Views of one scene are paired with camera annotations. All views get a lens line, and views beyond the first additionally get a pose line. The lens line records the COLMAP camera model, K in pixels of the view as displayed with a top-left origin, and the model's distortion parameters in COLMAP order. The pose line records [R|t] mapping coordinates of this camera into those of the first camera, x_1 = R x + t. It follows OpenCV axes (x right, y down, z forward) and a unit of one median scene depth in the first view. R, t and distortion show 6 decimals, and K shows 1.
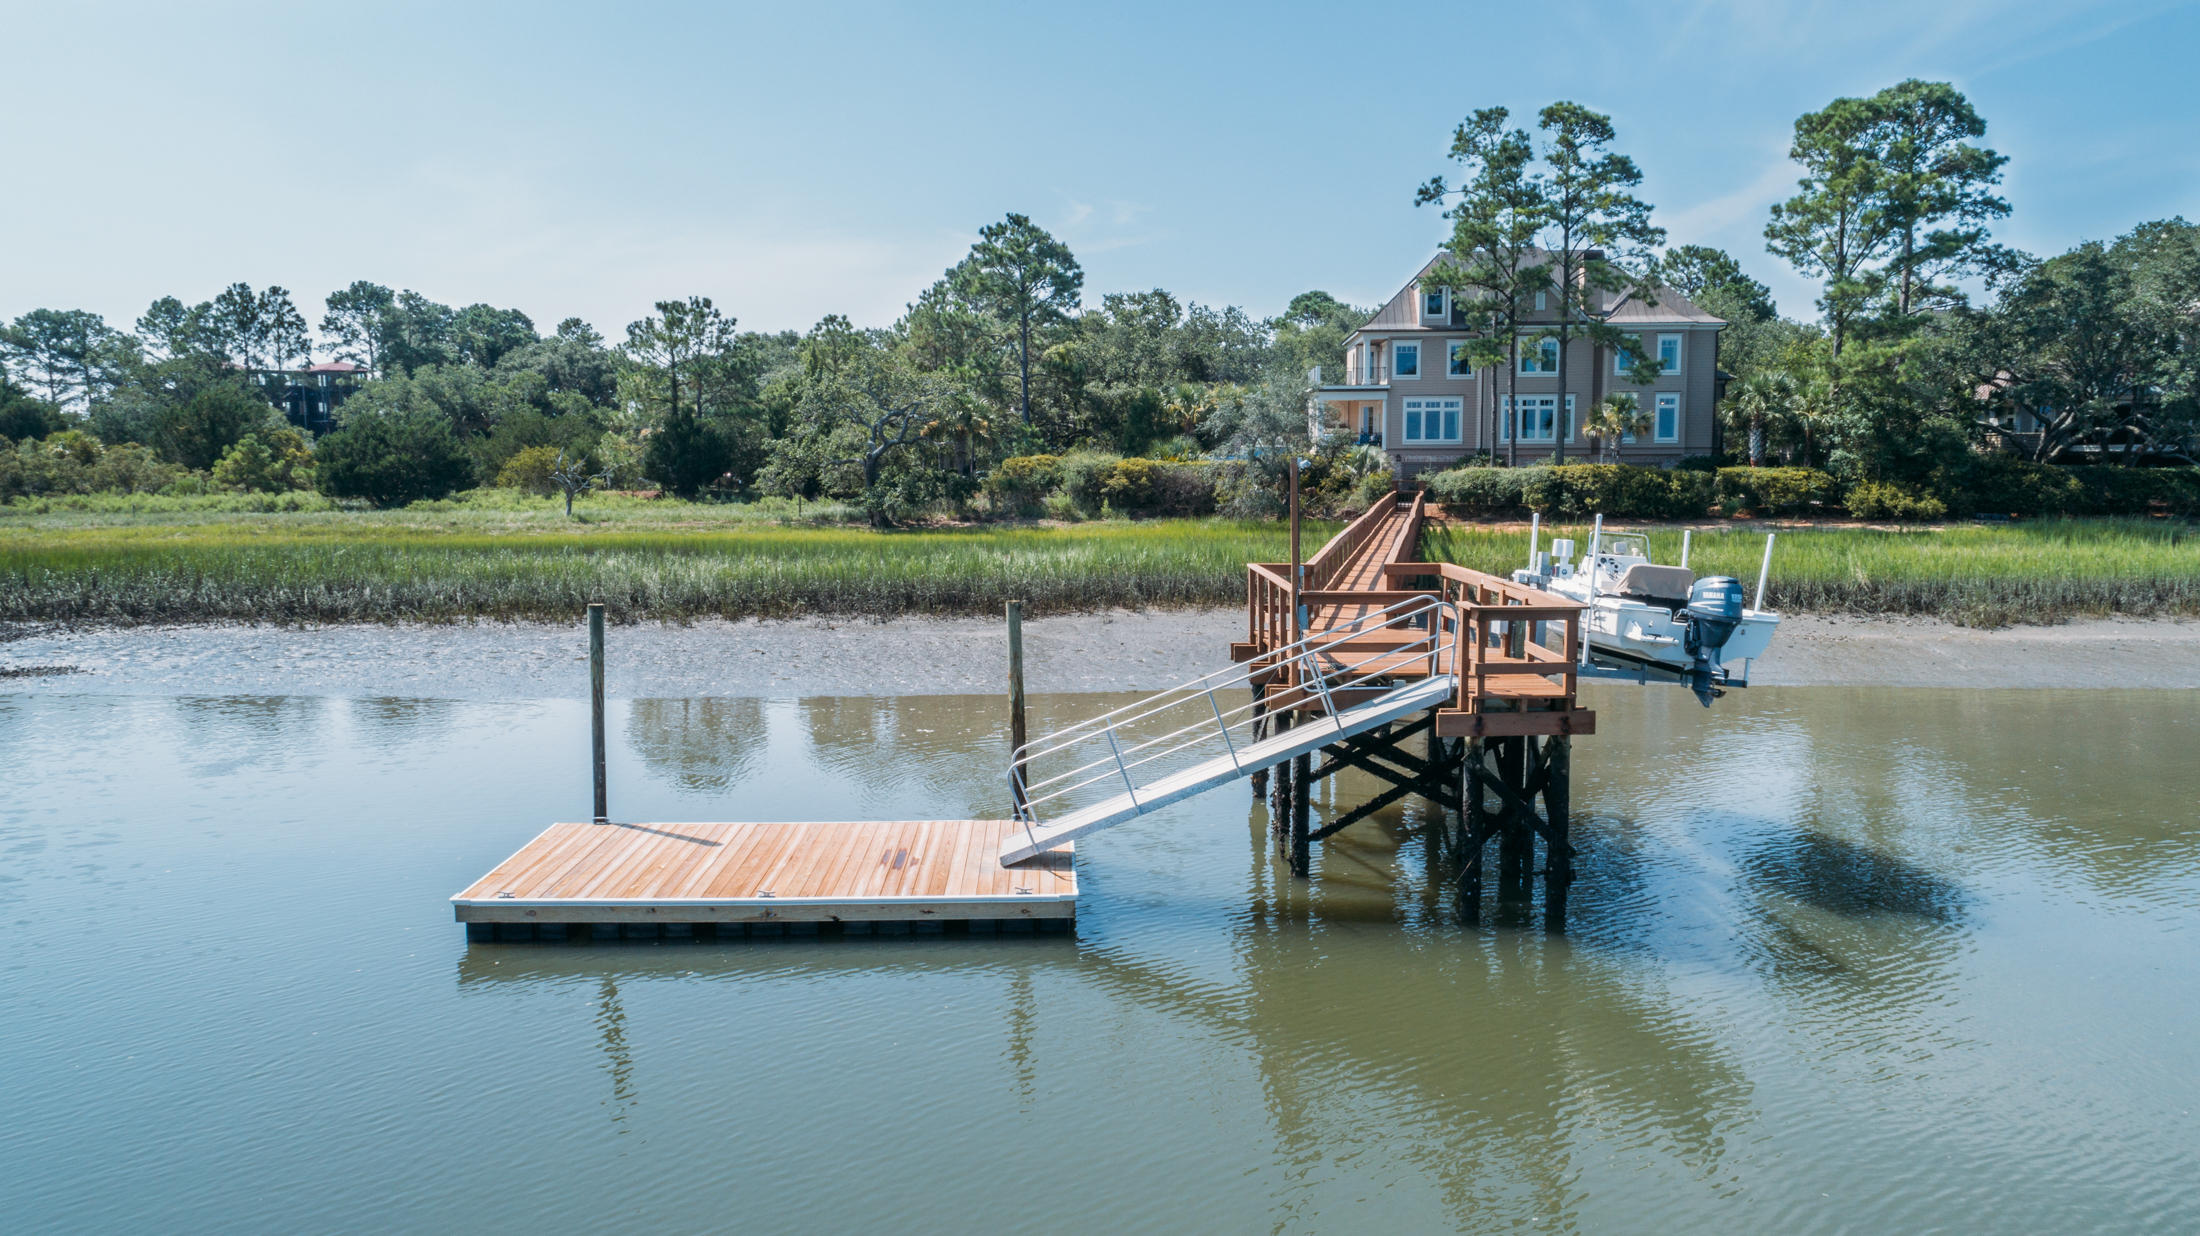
lens RADIAL K [[1514.2, 0, 1088.0], [0, 1514.2, 603.8], [0, 0, 1]] dist [-0.004826, -0.002037]
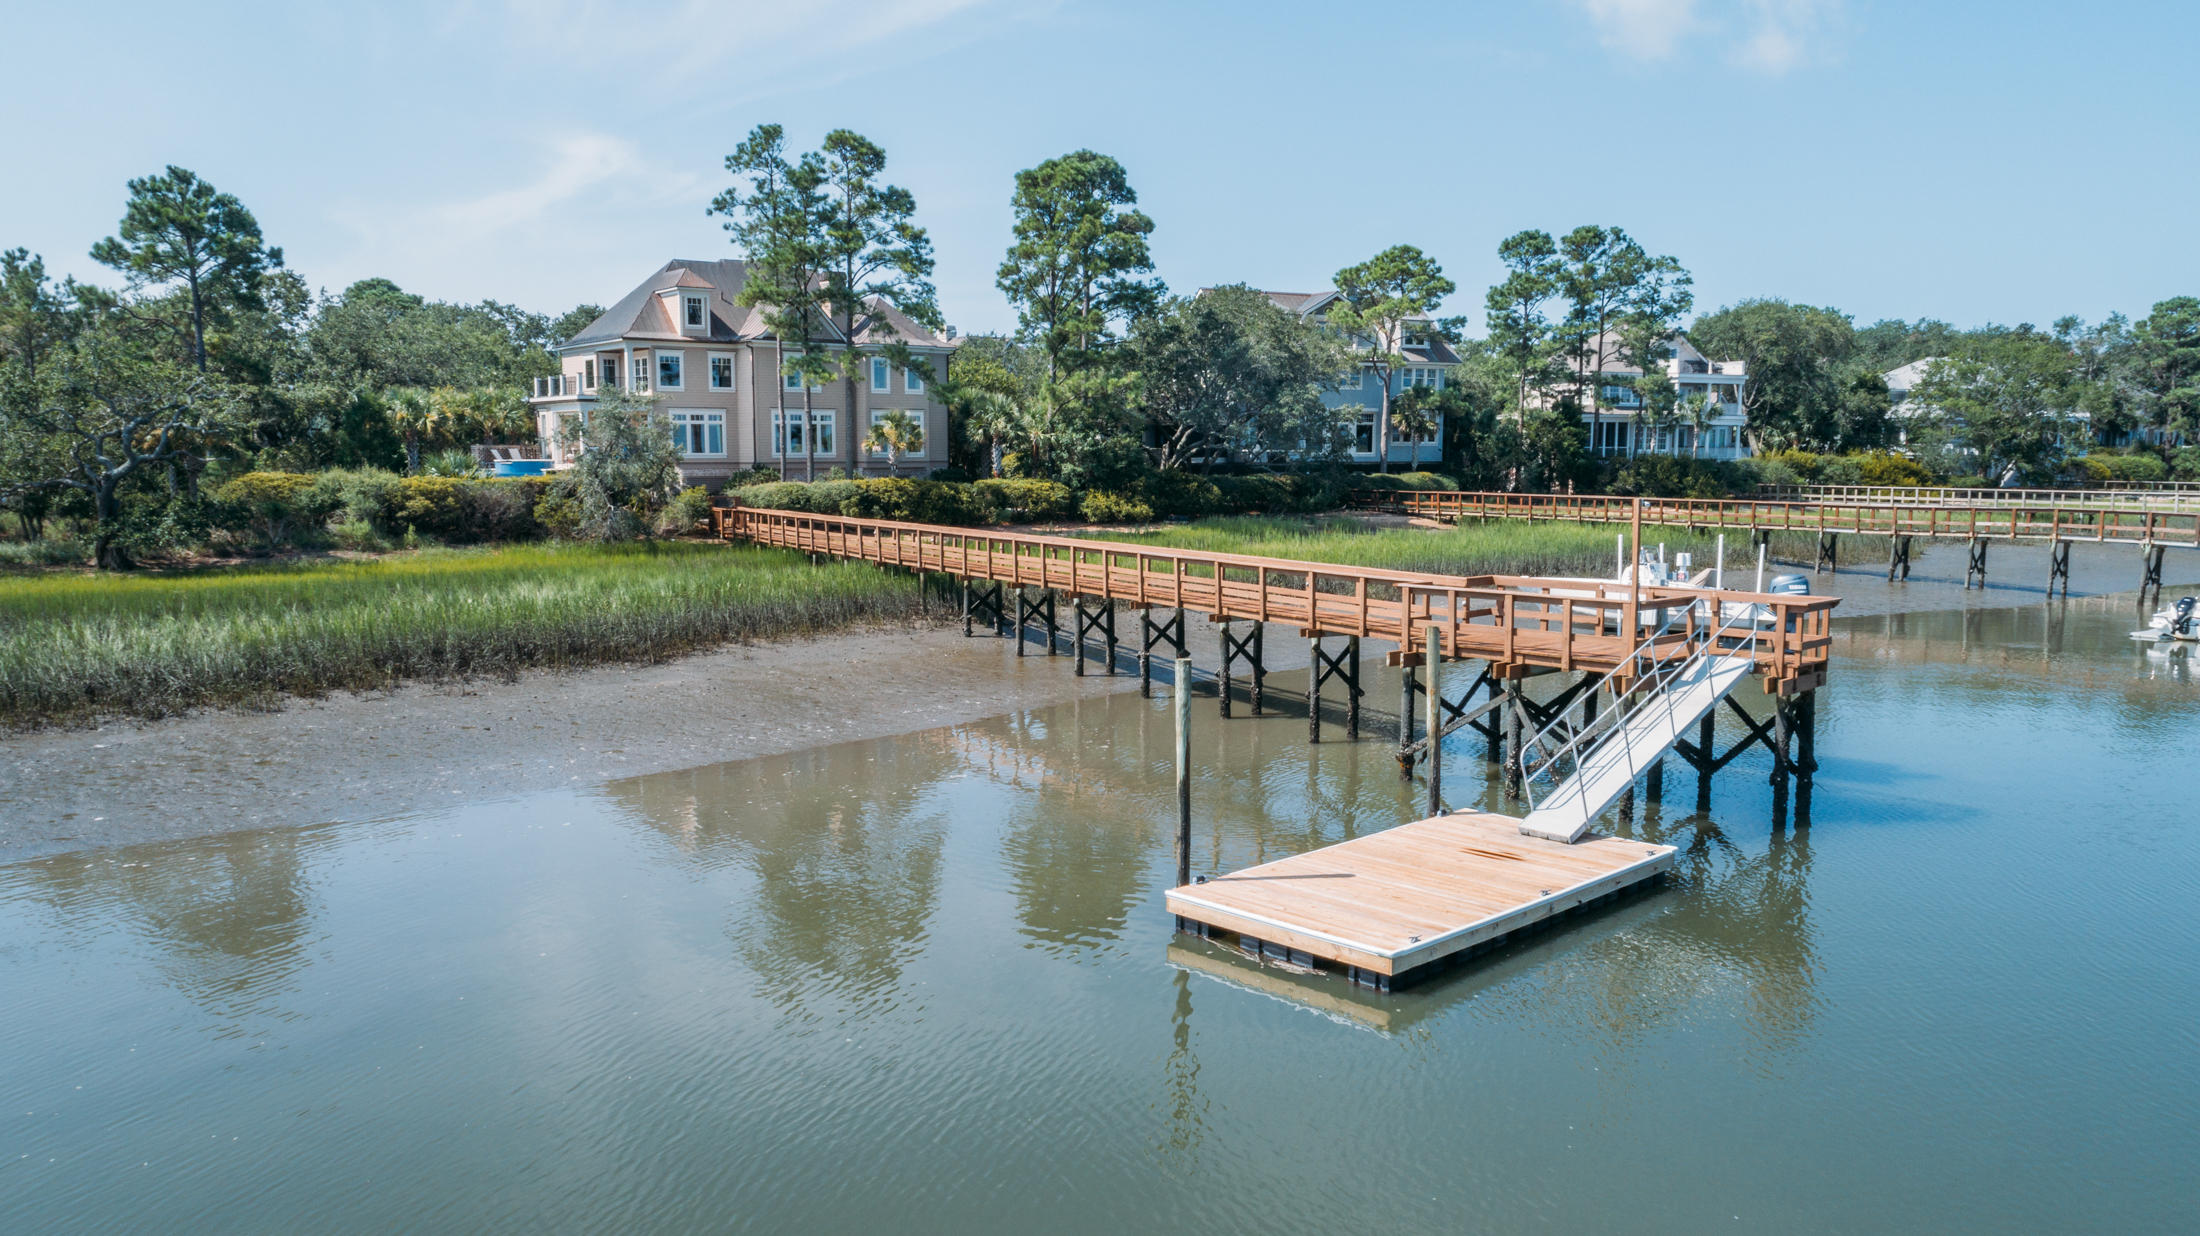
lens RADIAL K [[1579.7, 0, 1094.0], [0, 1579.7, 633.4], [0, 0, 1]] dist [-0.012215, 0.001161]
pose [[0.743790, -0.074367, 0.664263, -0.293443], [0.064963, 0.997129, 0.038892, -0.017153], [-0.665249, 0.014225, 0.746486, 0.079149]]
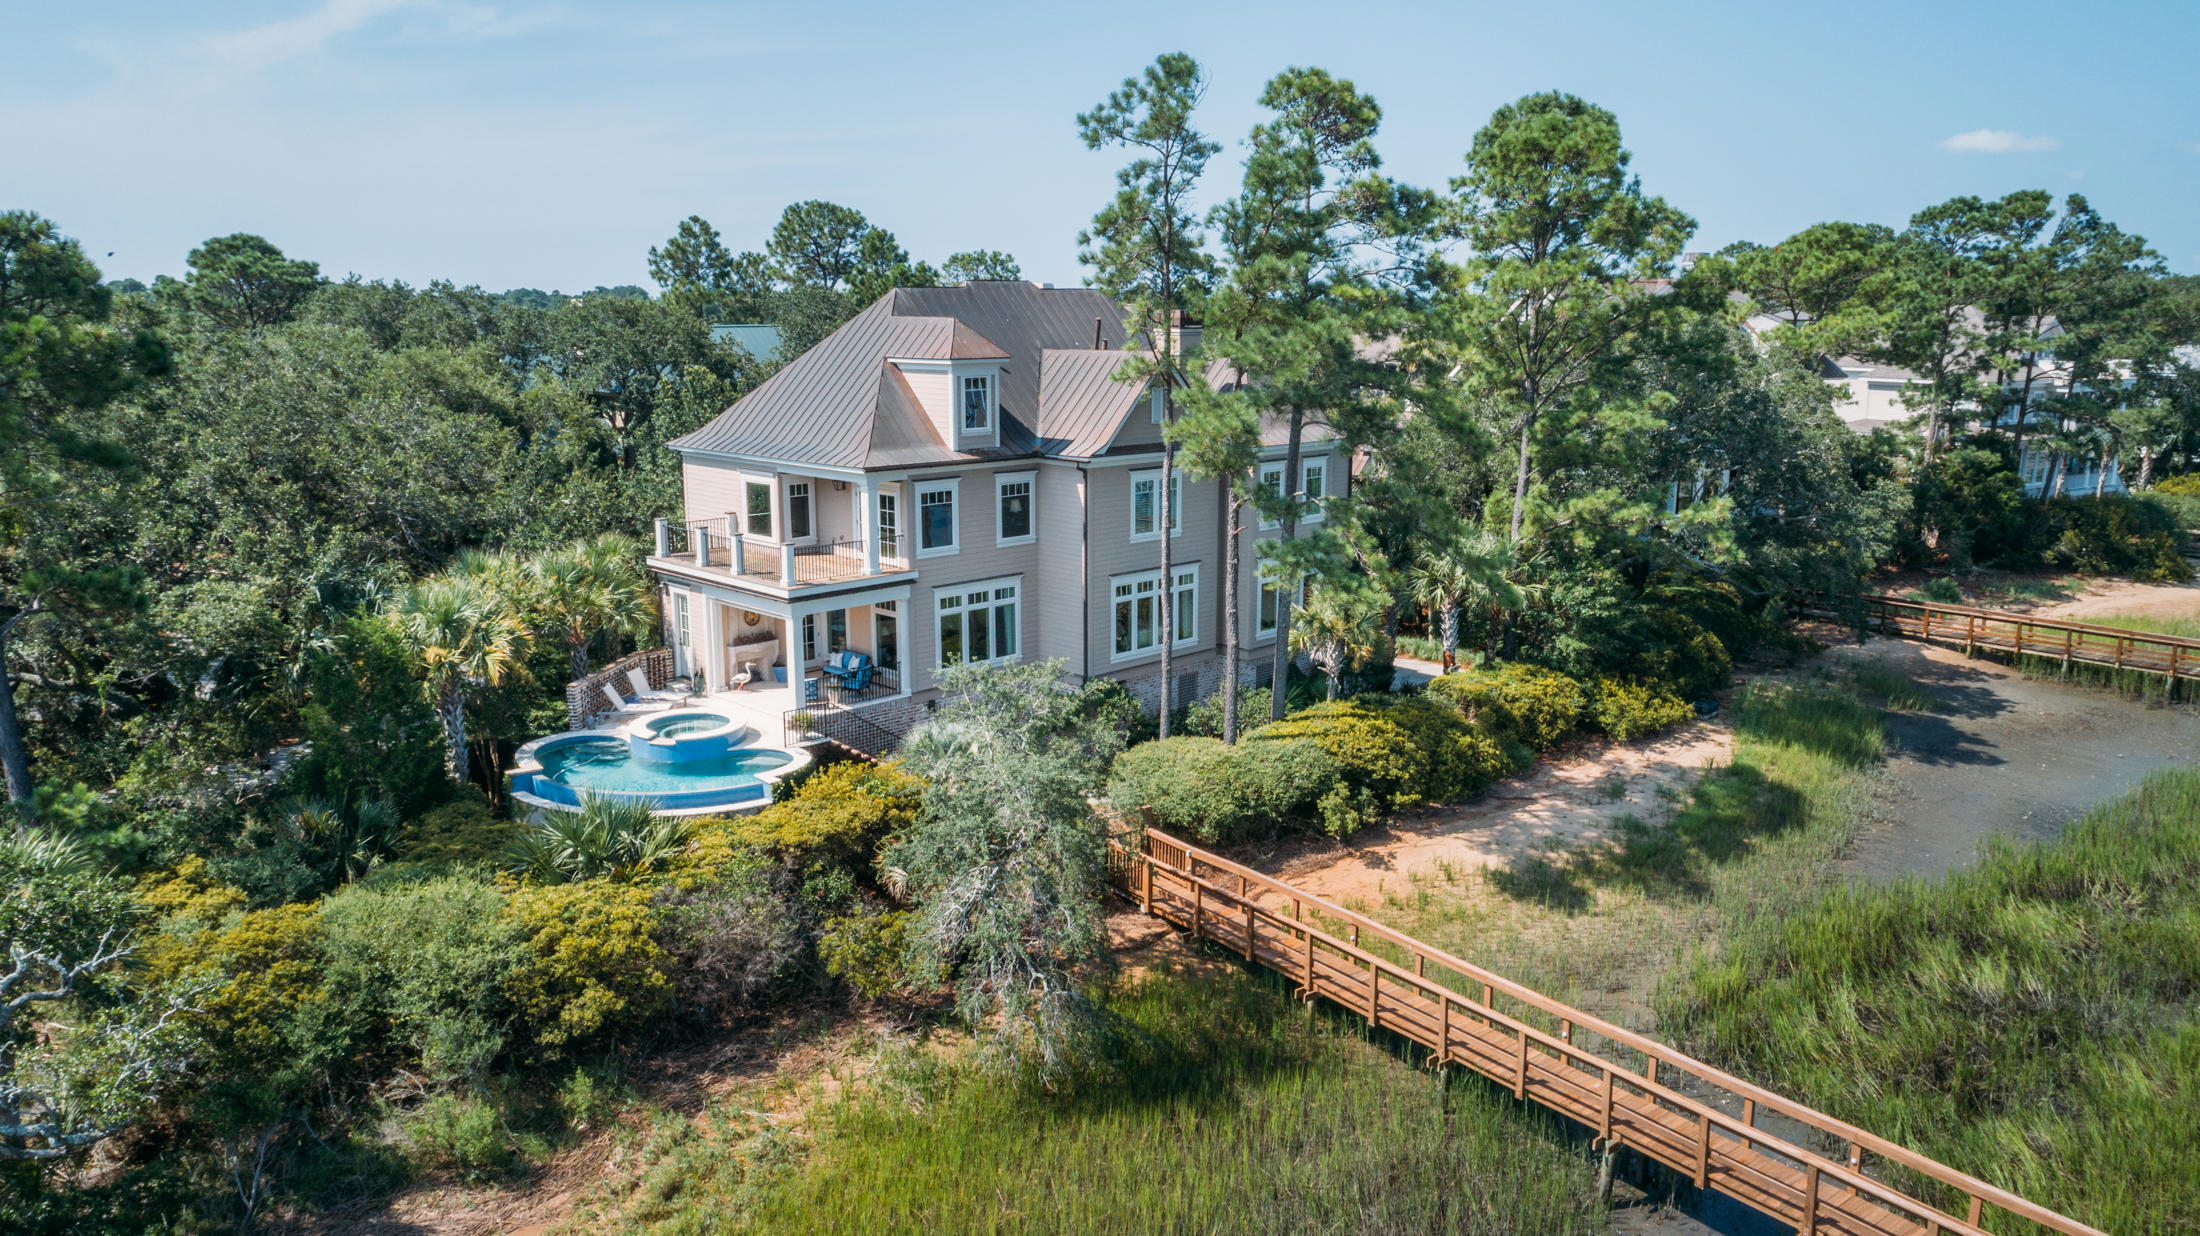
lens RADIAL K [[1514.2, 0, 1099.8], [0, 1514.2, 626.9], [0, 0, 1]] dist [-0.004826, -0.002037]
pose [[0.652515, -0.148416, 0.743099, -0.151499], [0.069746, 0.988233, 0.136131, -0.208180], [-0.754559, -0.036999, 0.655188, 0.679696]]
